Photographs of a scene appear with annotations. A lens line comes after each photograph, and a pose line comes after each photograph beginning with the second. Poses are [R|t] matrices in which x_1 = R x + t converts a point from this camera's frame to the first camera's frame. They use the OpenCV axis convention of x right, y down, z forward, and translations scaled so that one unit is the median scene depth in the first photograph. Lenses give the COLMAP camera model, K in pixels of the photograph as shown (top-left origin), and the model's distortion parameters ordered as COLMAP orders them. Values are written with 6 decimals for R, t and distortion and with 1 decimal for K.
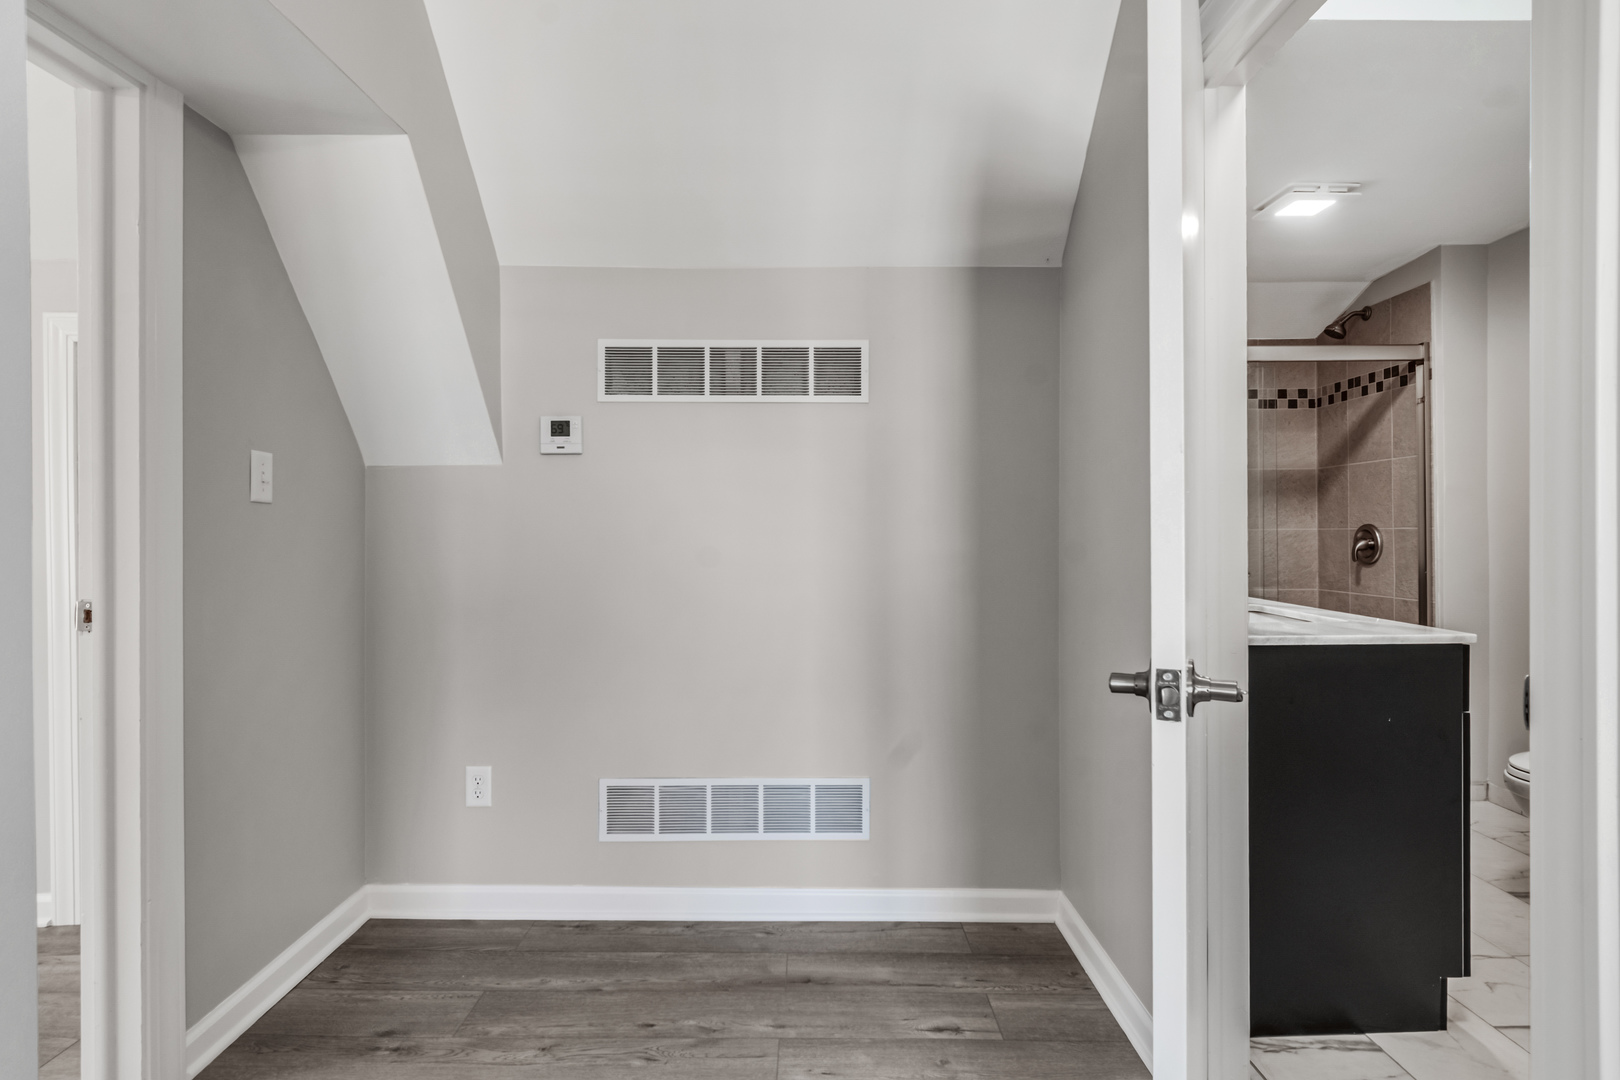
lens RADIAL K [[817.4, 0, 808.4], [0, 817.4, 534.6], [0, 0, 1]] dist [-0.022138, -0.004851]
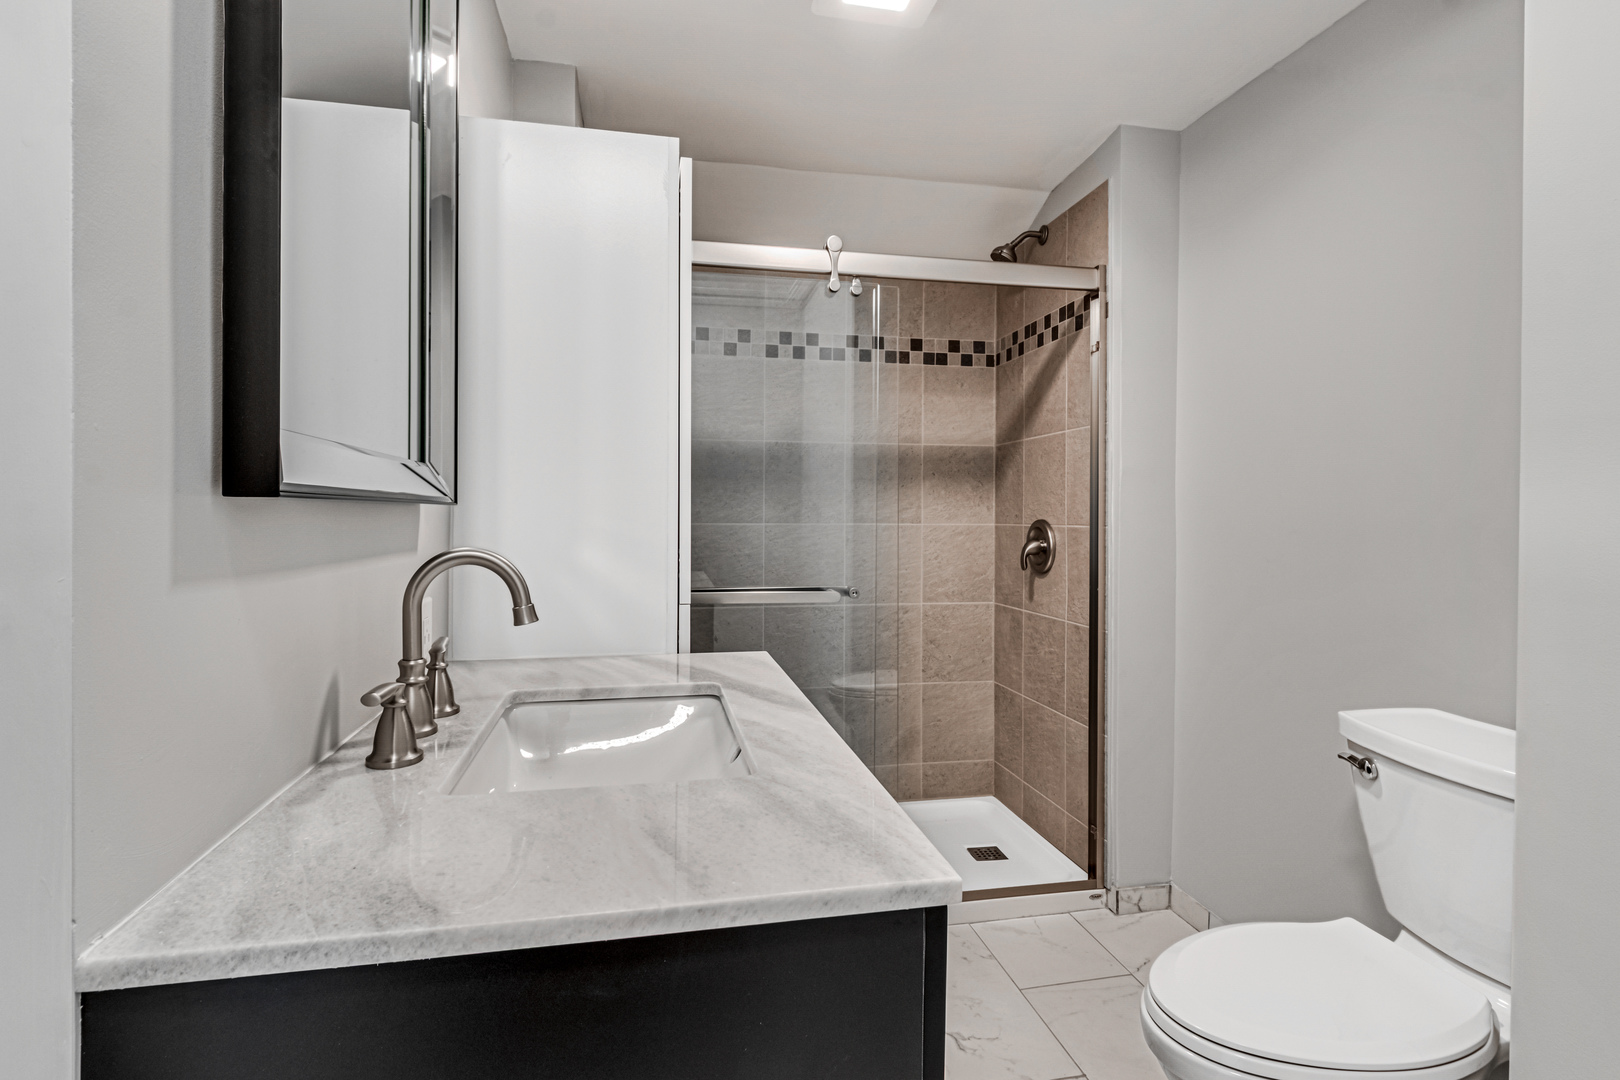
lens RADIAL K [[817.4, 0, 813.7], [0, 817.4, 526.7], [0, 0, 1]] dist [-0.022138, -0.004851]
pose [[0.973839, 0.005616, 0.227169, 0.318924], [-0.008010, 0.999922, 0.009618, -0.012033], [-0.227097, -0.011186, 0.973808, 0.317446]]
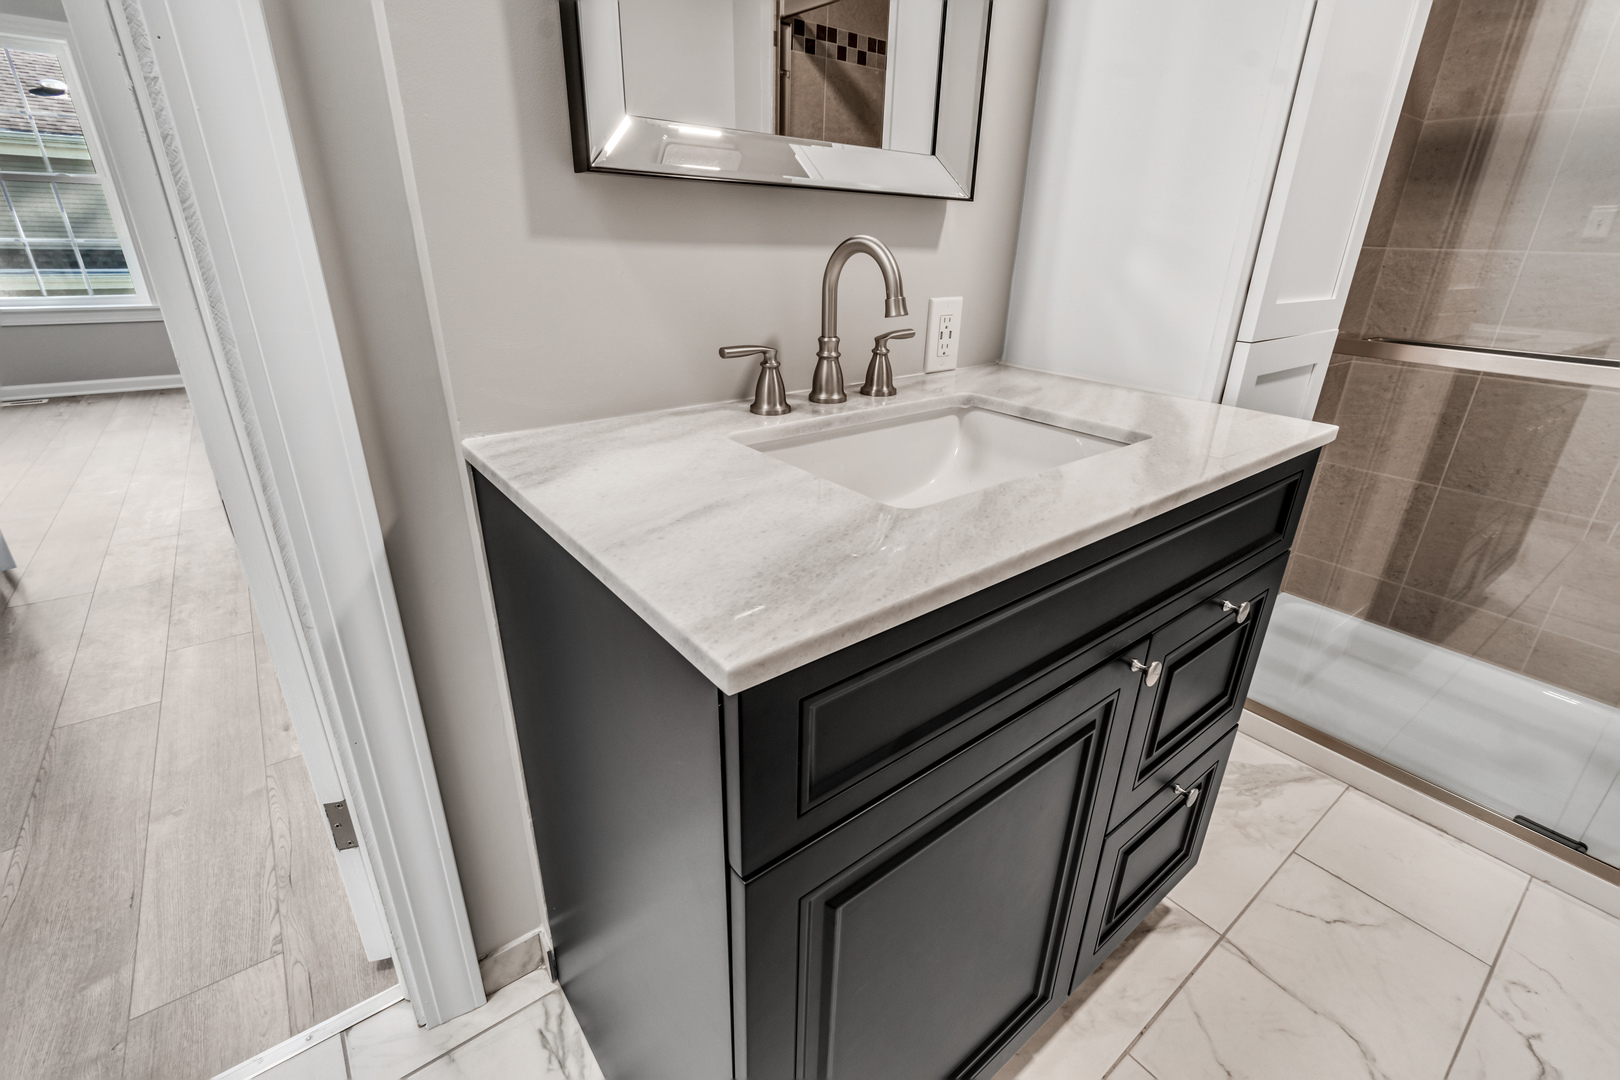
lens RADIAL K [[715.8, 0, 816.9], [0, 715.8, 531.7], [0, 0, 1]] dist [-0.000984, -0.000494]
pose [[0.629655, 0.321103, -0.707409, 0.938176], [-0.038845, 0.922457, 0.384140, 0.032425], [0.775903, -0.214397, 0.593303, 0.753168]]
